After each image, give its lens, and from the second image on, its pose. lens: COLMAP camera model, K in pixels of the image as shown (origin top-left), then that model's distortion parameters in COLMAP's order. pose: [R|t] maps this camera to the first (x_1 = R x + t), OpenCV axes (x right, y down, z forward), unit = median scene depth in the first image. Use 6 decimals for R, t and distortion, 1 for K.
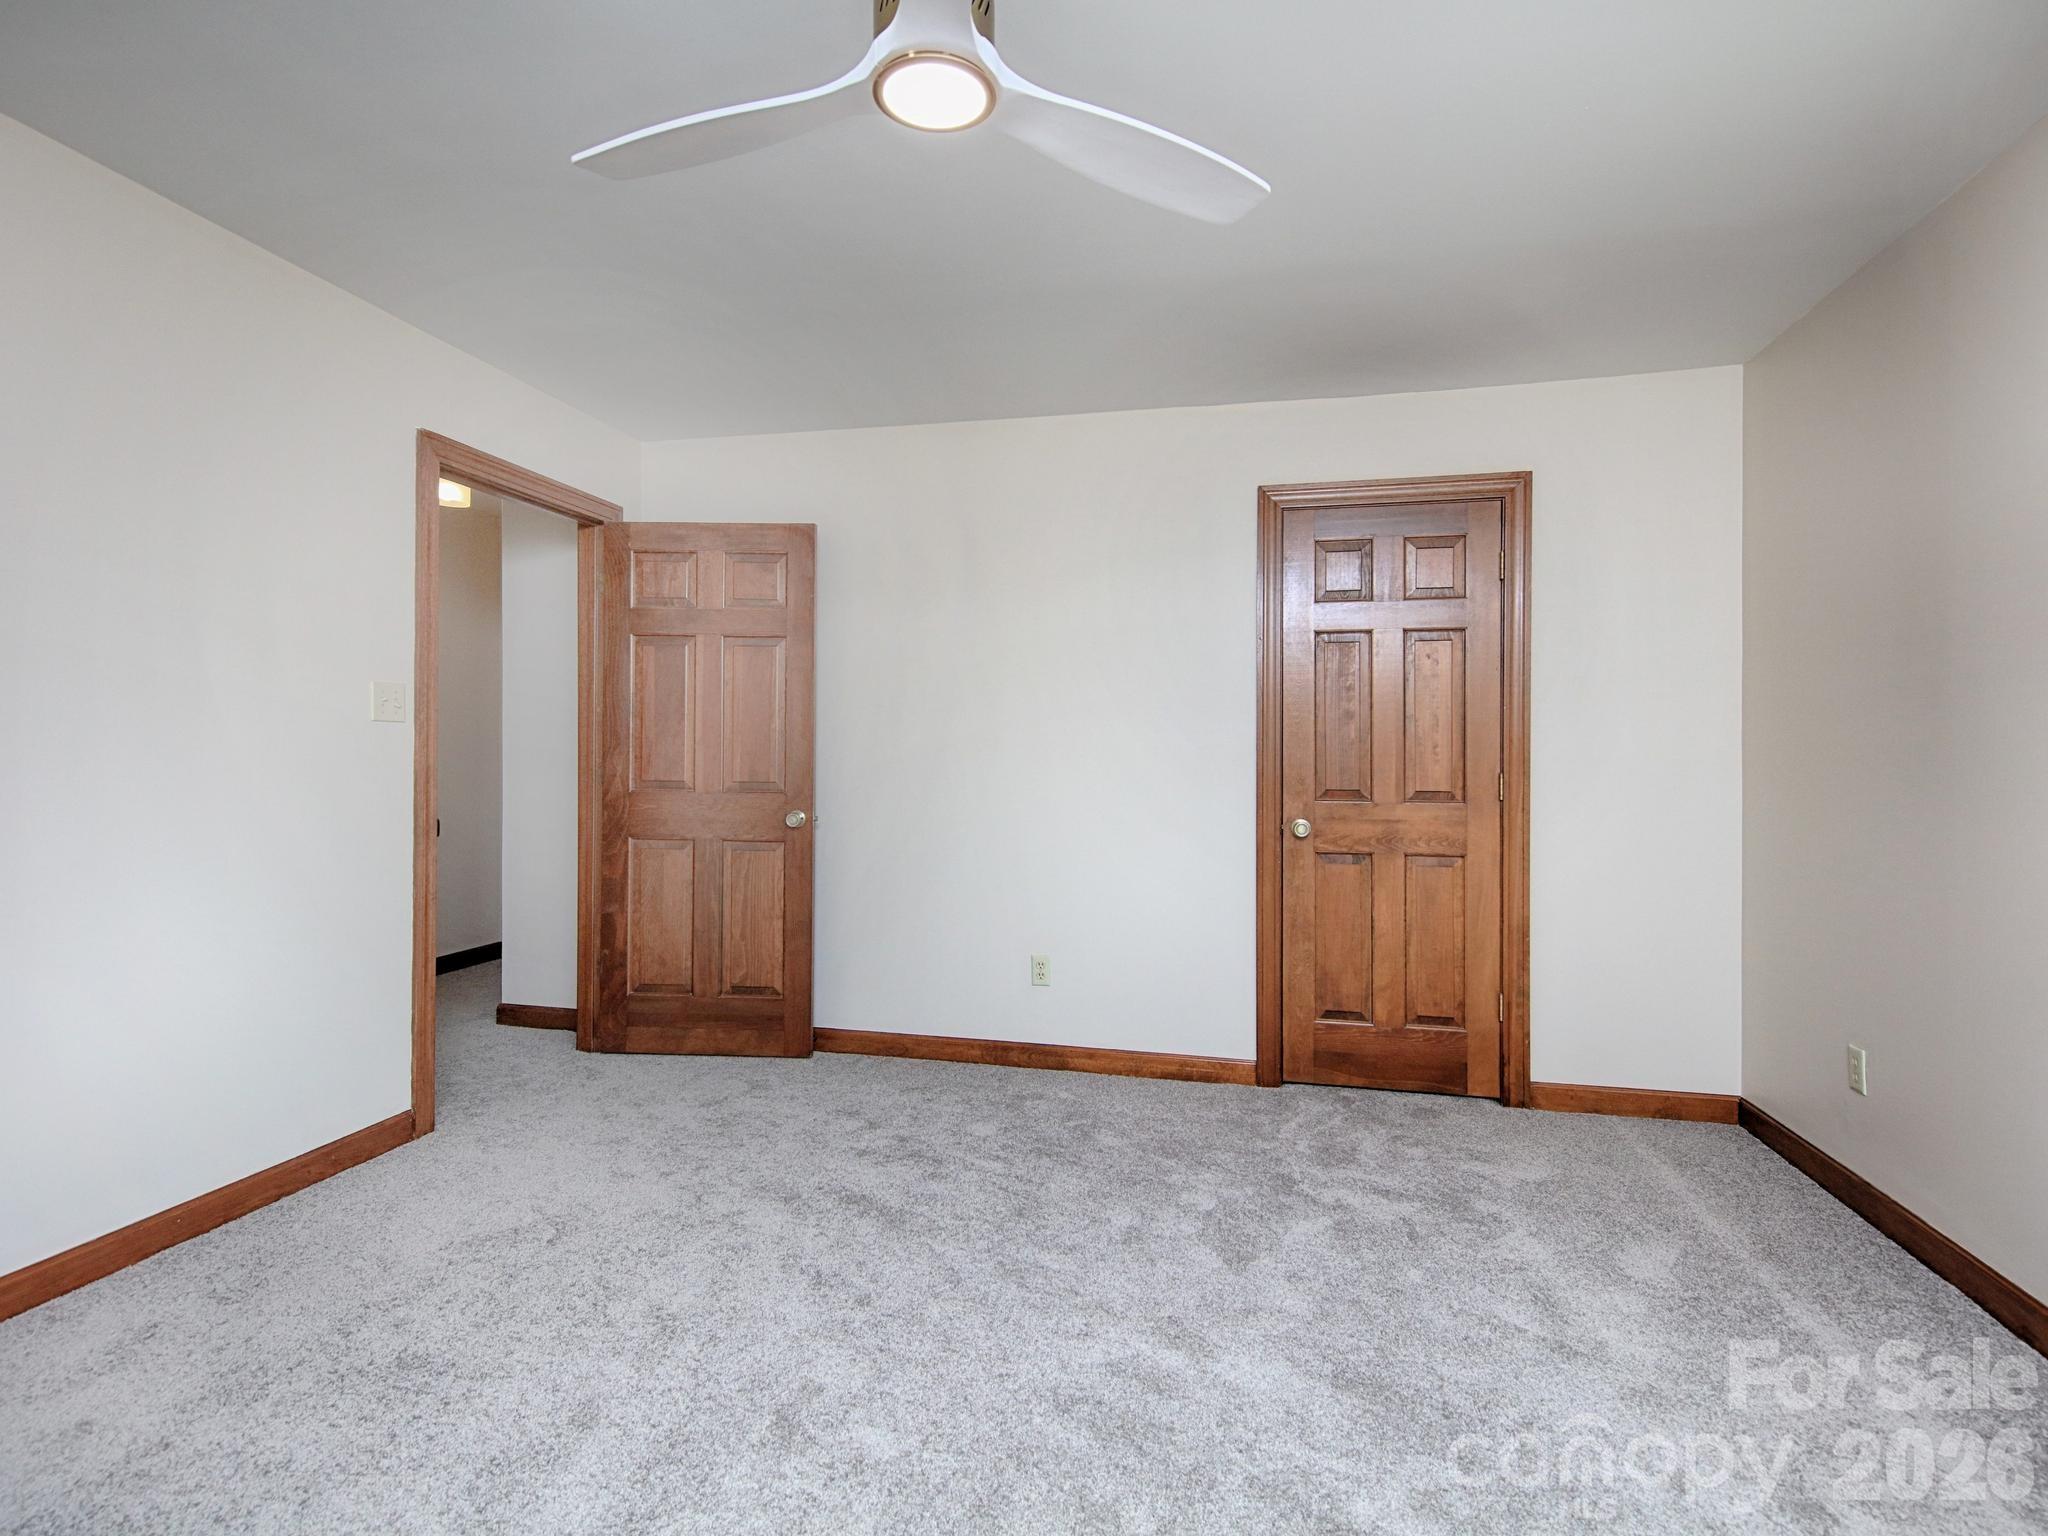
lens RADIAL K [[1014.9, 0, 1024.0], [0, 1014.9, 768.0], [0, 0, 1]] dist [0.015127, -0.008175]
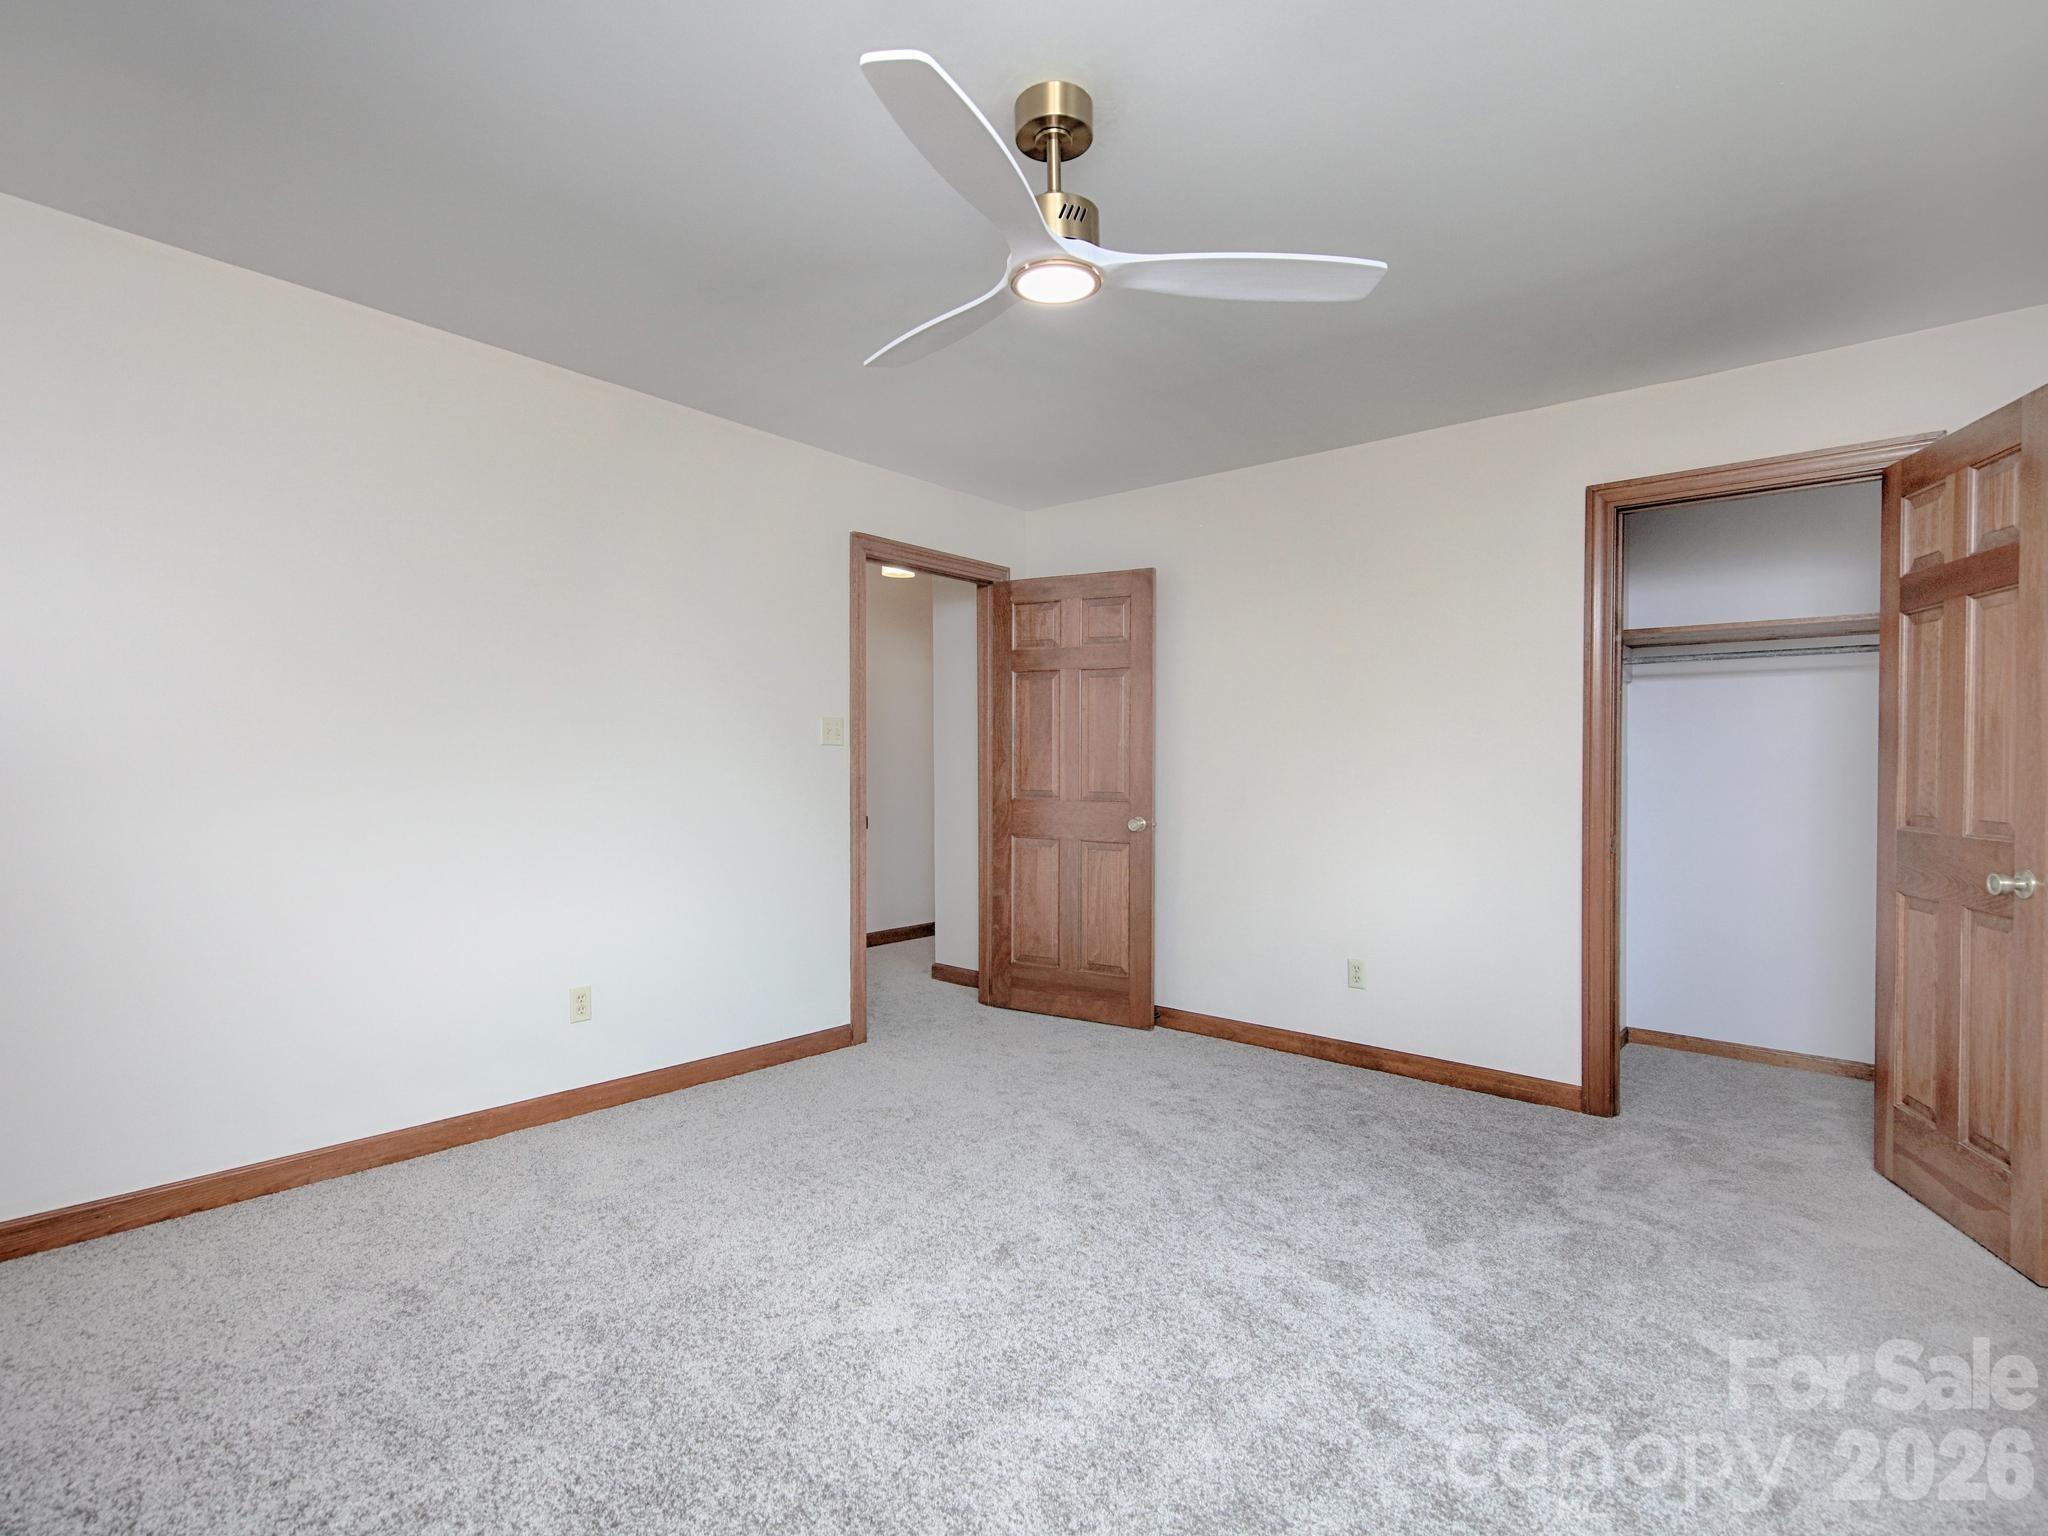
lens RADIAL K [[1016.6, 0, 1022.5], [0, 1016.6, 814.0], [0, 0, 1]] dist [0.009973, -0.000482]
pose [[0.887865, 0.020047, -0.459667, 0.194680], [-0.006593, 0.999502, 0.030856, 0.003285], [0.460056, -0.024365, 0.887555, -0.094409]]
